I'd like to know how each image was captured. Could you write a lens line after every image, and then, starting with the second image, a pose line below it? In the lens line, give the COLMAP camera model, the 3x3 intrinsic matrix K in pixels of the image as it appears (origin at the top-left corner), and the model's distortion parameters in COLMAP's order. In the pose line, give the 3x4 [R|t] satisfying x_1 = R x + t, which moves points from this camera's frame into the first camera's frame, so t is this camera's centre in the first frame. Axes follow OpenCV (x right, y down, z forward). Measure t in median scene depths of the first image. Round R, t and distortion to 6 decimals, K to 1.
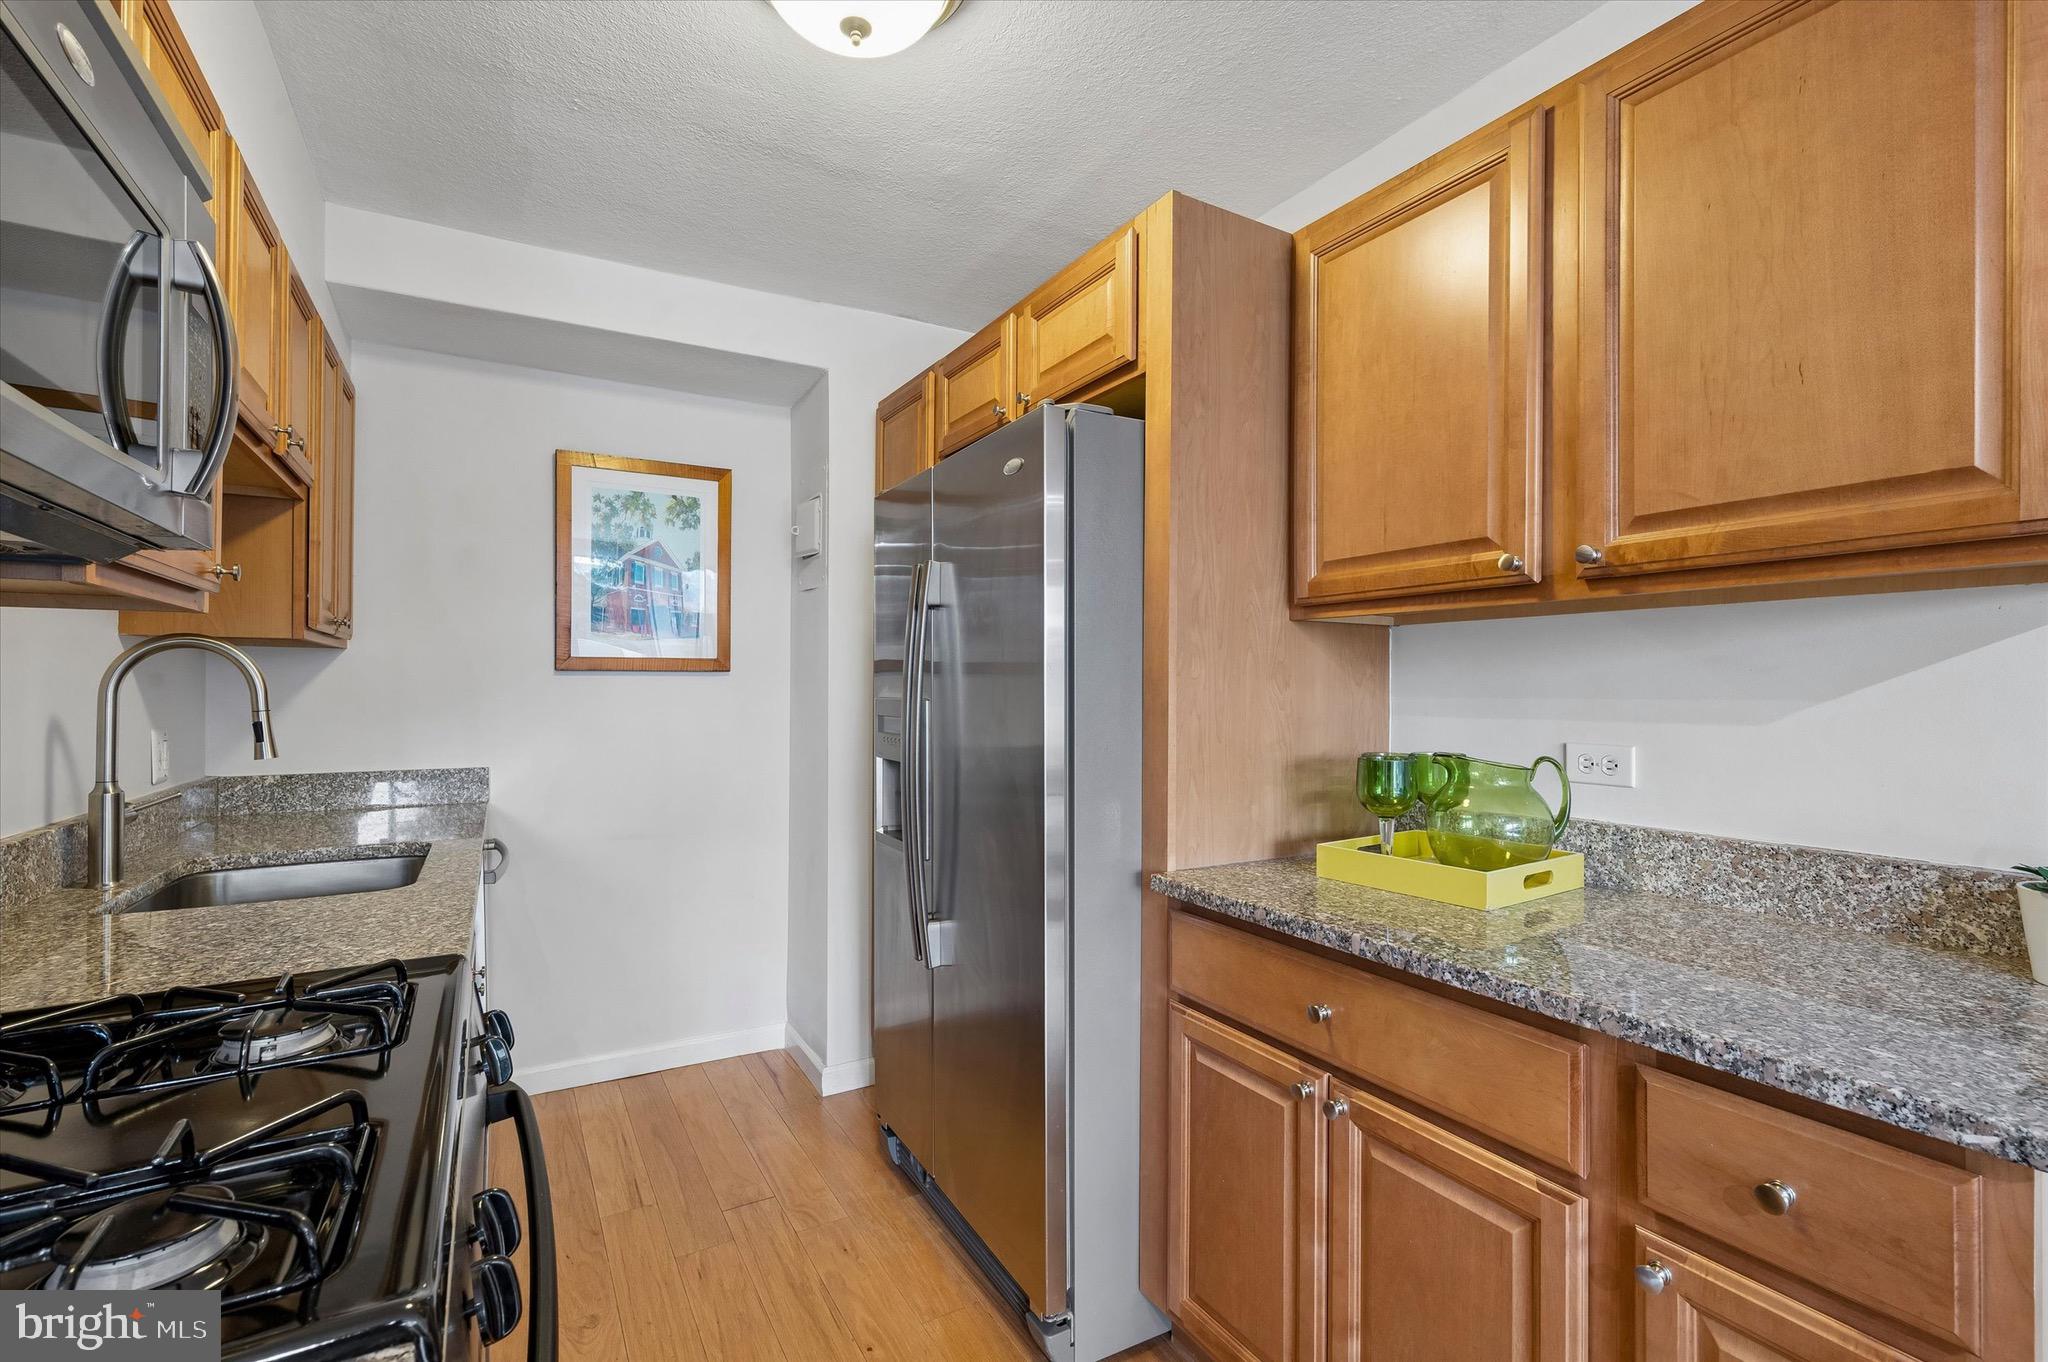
lens RADIAL K [[874.7, 0, 1036.8], [0, 874.7, 689.1], [0, 0, 1]] dist [0.003122, -0.000353]
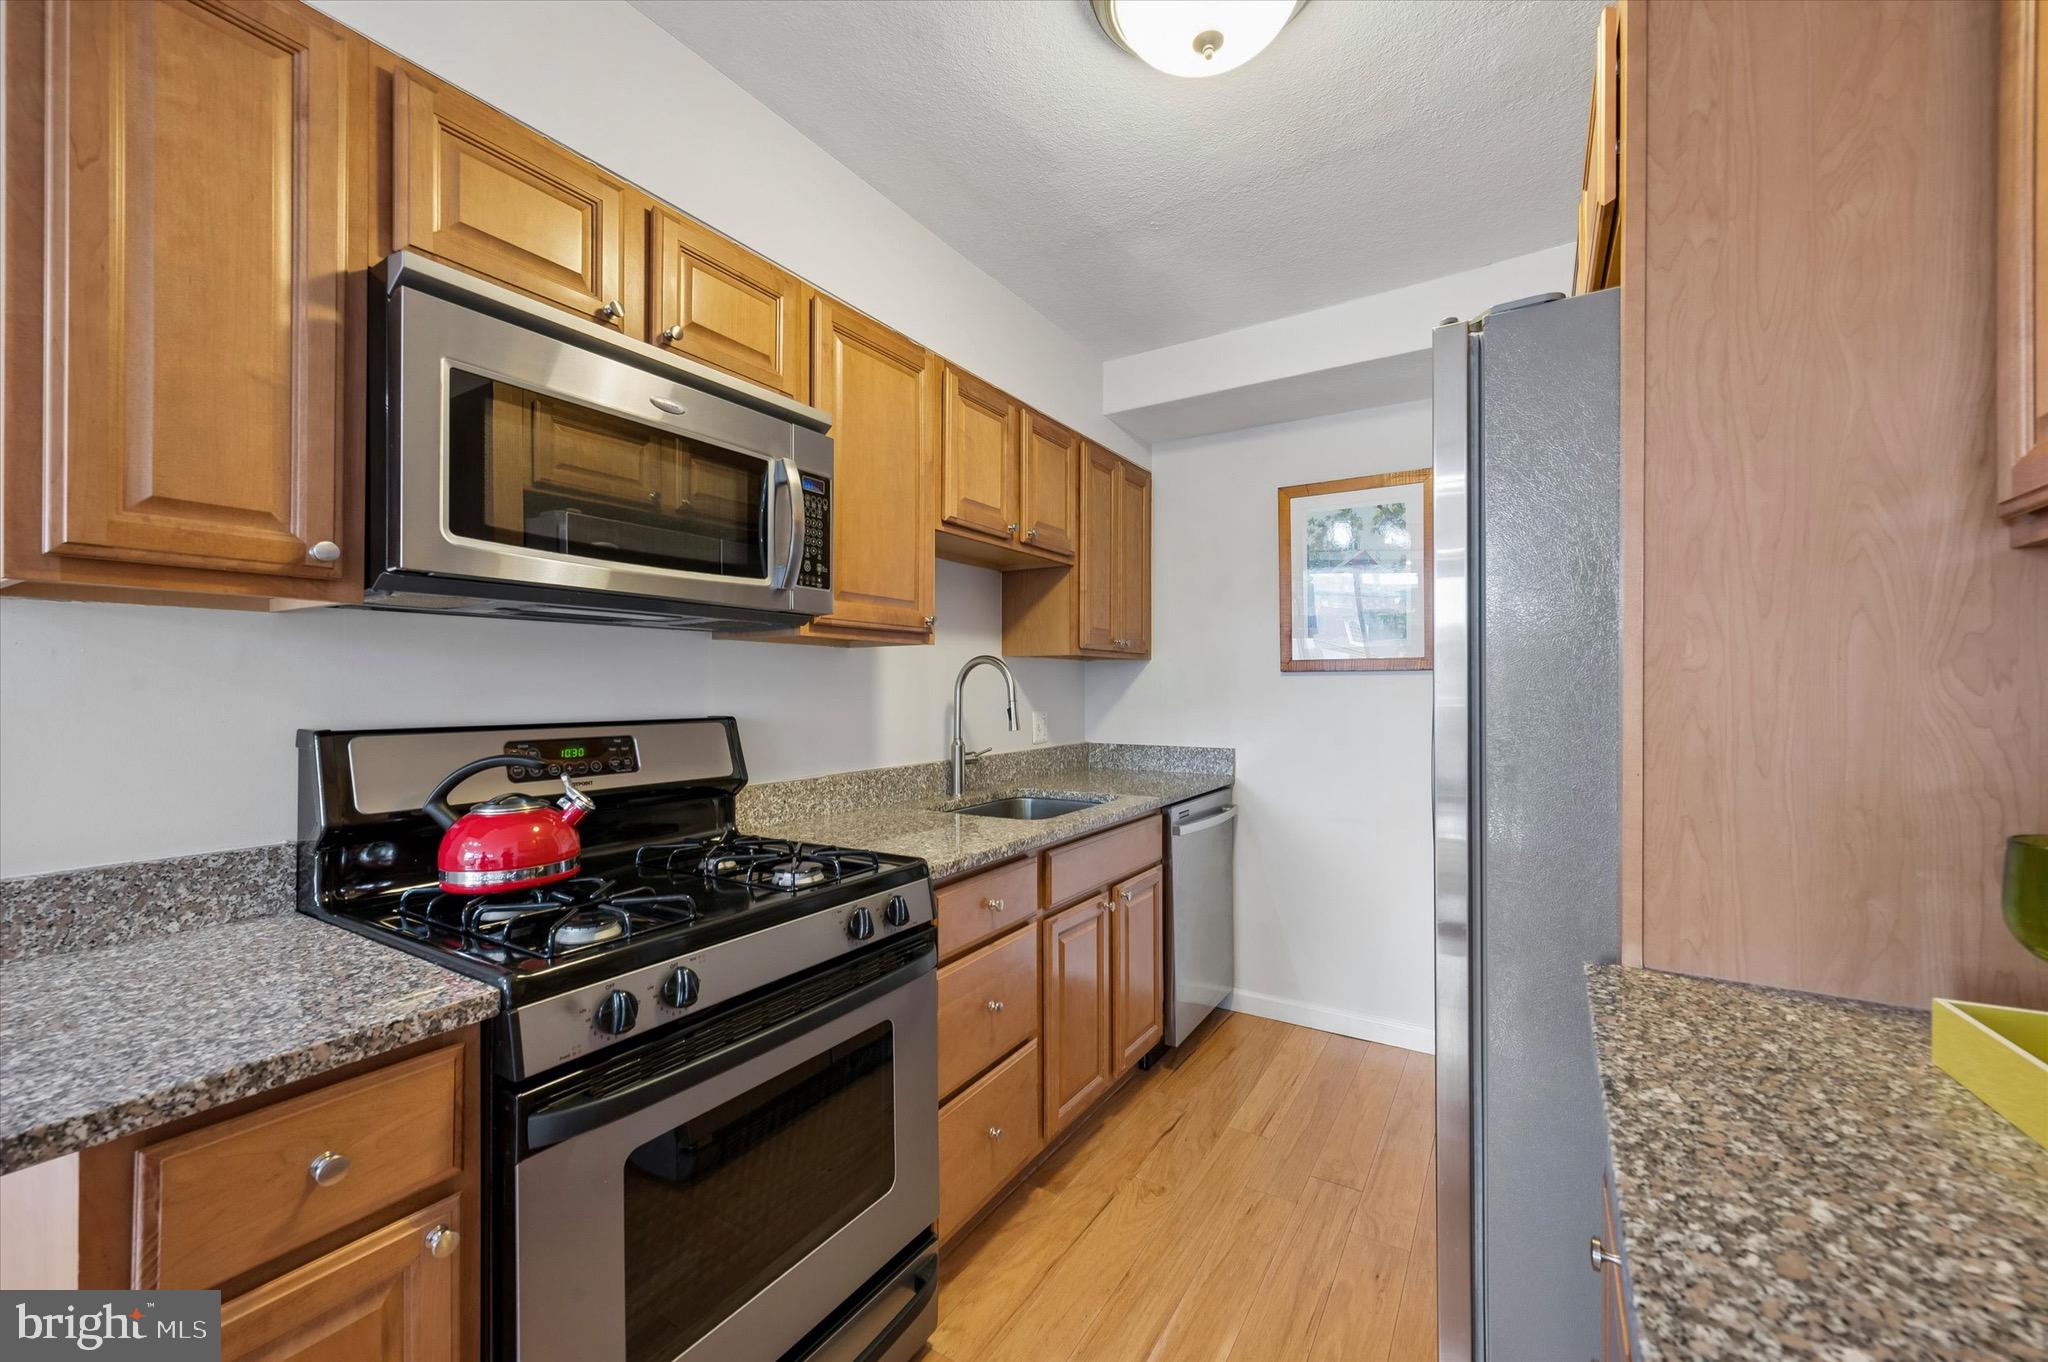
lens RADIAL K [[808.6, 0, 1040.5], [0, 808.6, 681.0], [0, 0, 1]] dist [-0.001002, -0.000414]
pose [[0.473122, -0.008520, -0.880956, 0.316247], [0.000964, 0.999958, -0.009153, 0.000724], [0.880996, 0.003481, 0.473110, 0.221204]]
